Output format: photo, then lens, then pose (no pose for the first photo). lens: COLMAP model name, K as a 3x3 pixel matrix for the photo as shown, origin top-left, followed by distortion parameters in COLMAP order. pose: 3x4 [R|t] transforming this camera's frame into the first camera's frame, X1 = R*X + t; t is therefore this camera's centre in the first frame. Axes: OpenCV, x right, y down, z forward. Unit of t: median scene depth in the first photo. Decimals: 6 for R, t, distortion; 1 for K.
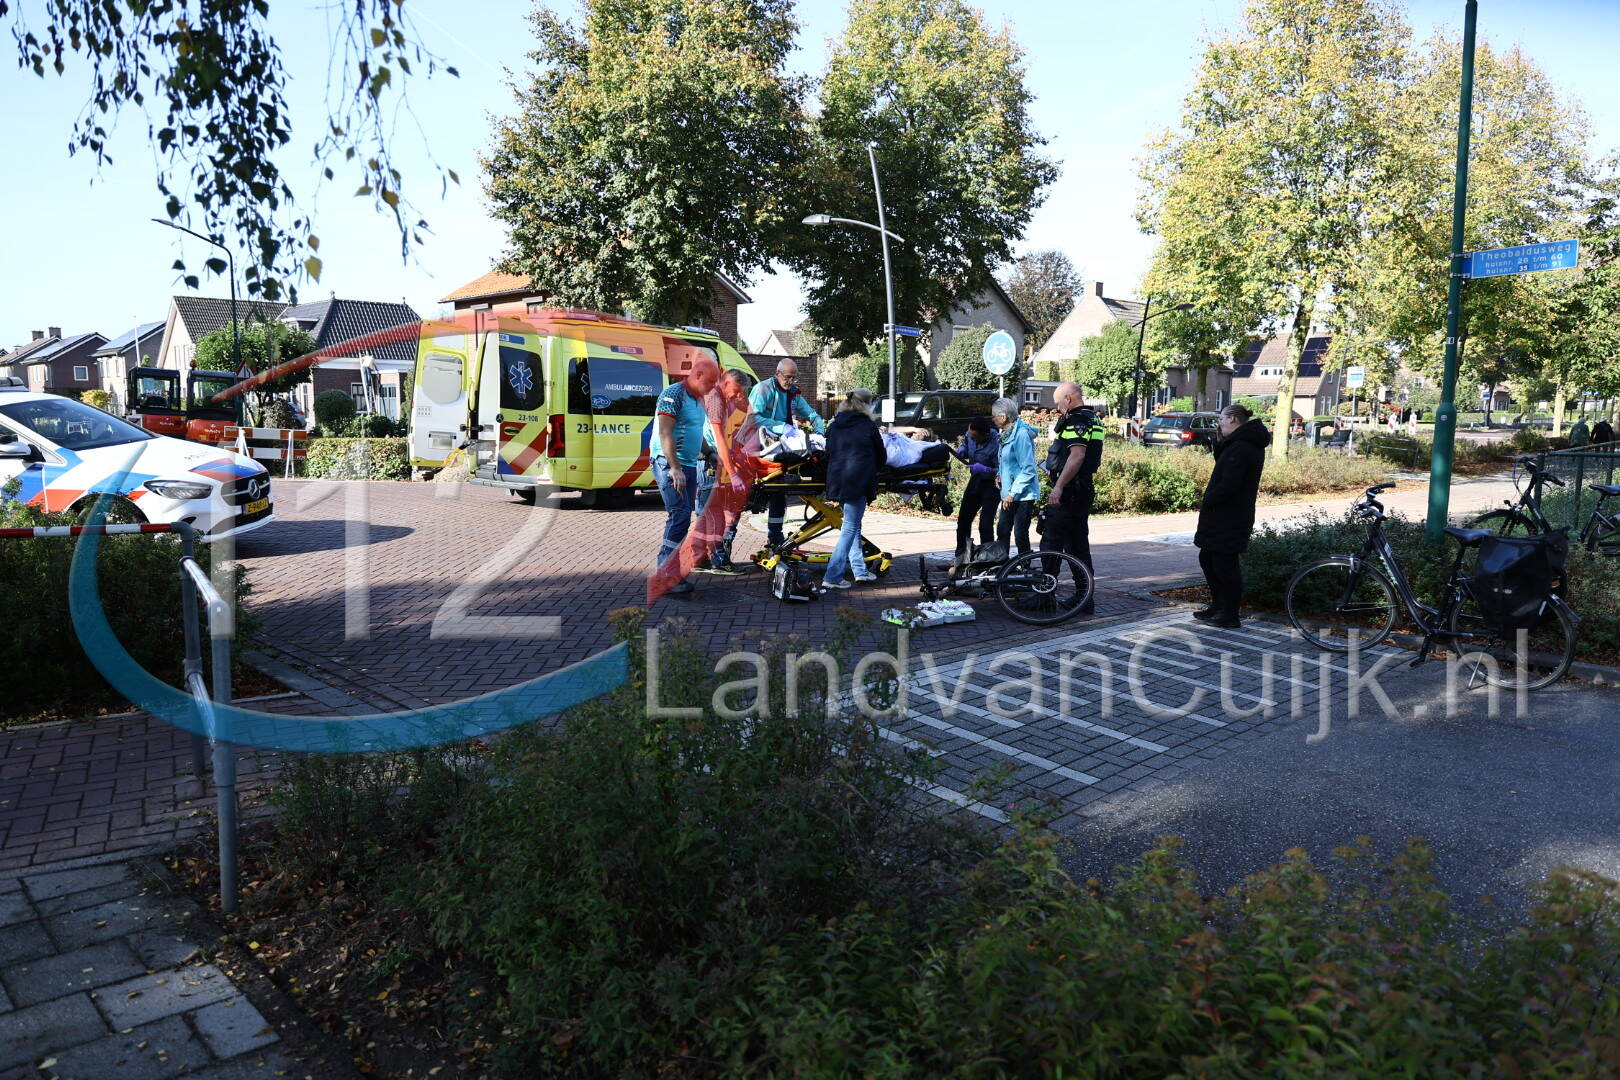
lens RADIAL K [[1154.0, 0, 810.0], [0, 1154.0, 540.0], [0, 0, 1]] dist [-0.003429, -0.000339]
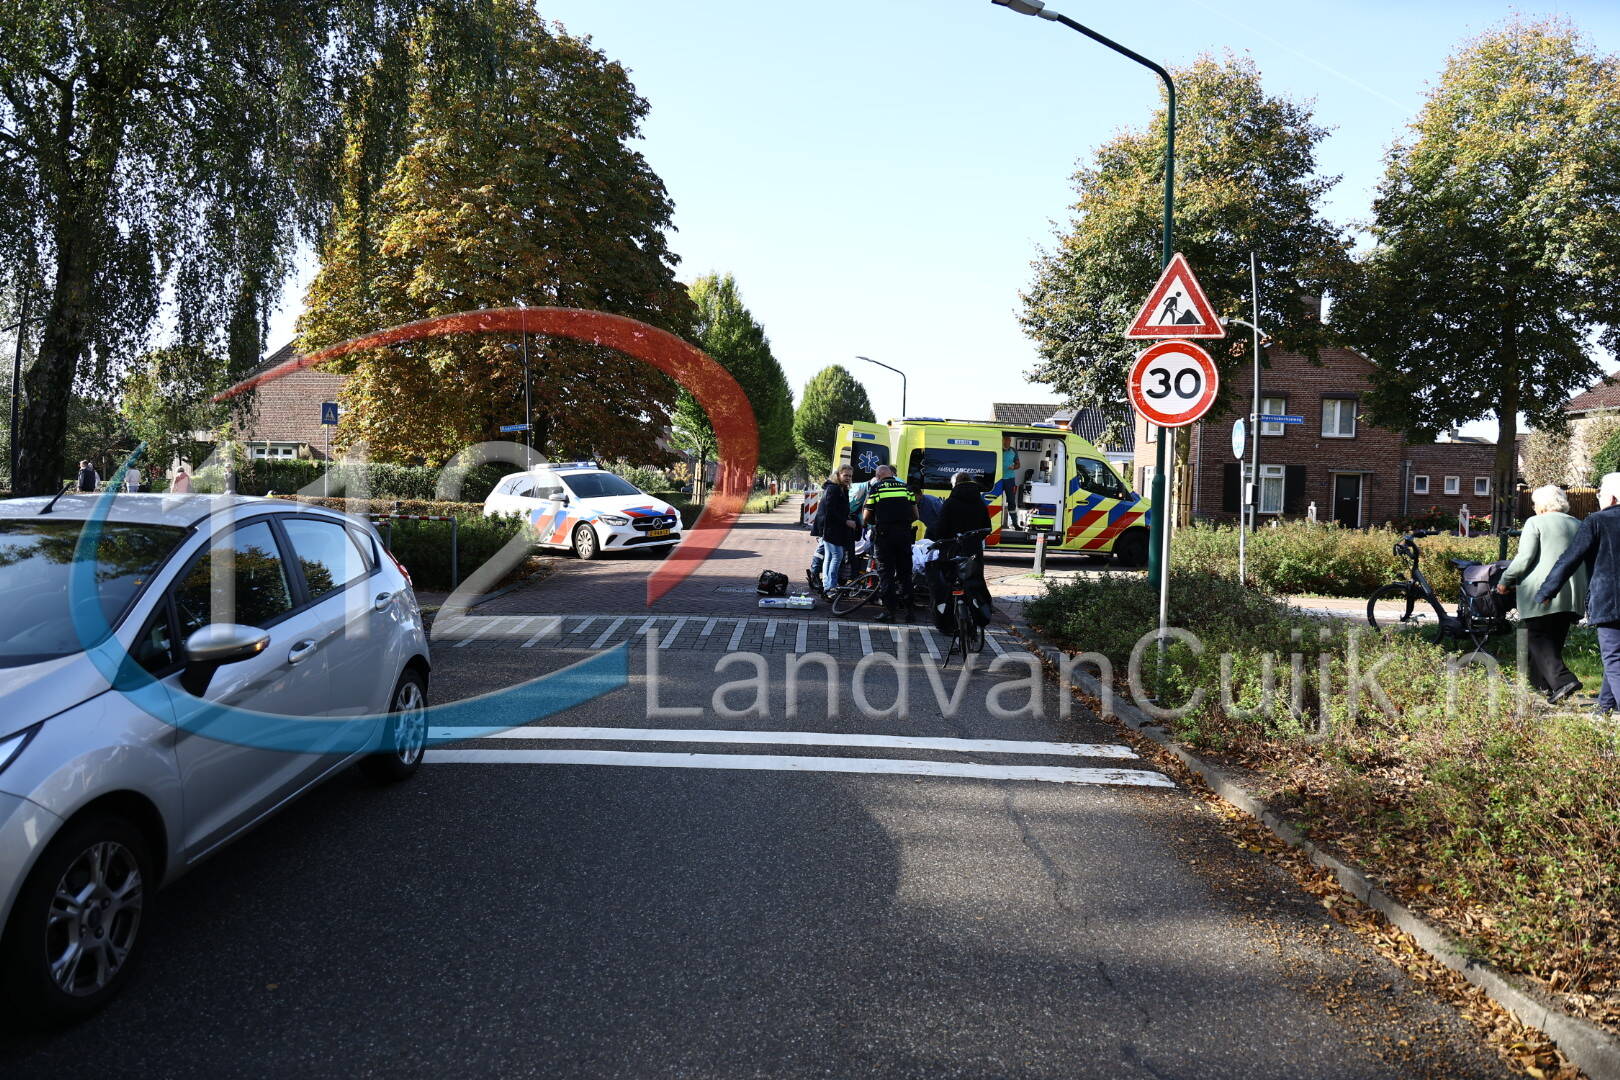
lens RADIAL K [[1154.0, 0, 810.0], [0, 1154.0, 540.0], [0, 0, 1]] dist [-0.003429, -0.000339]
pose [[0.668272, 0.048554, -0.742331, 0.650993], [-0.104092, 0.994154, -0.028683, 0.005186], [0.736598, 0.096439, 0.669420, -0.018213]]
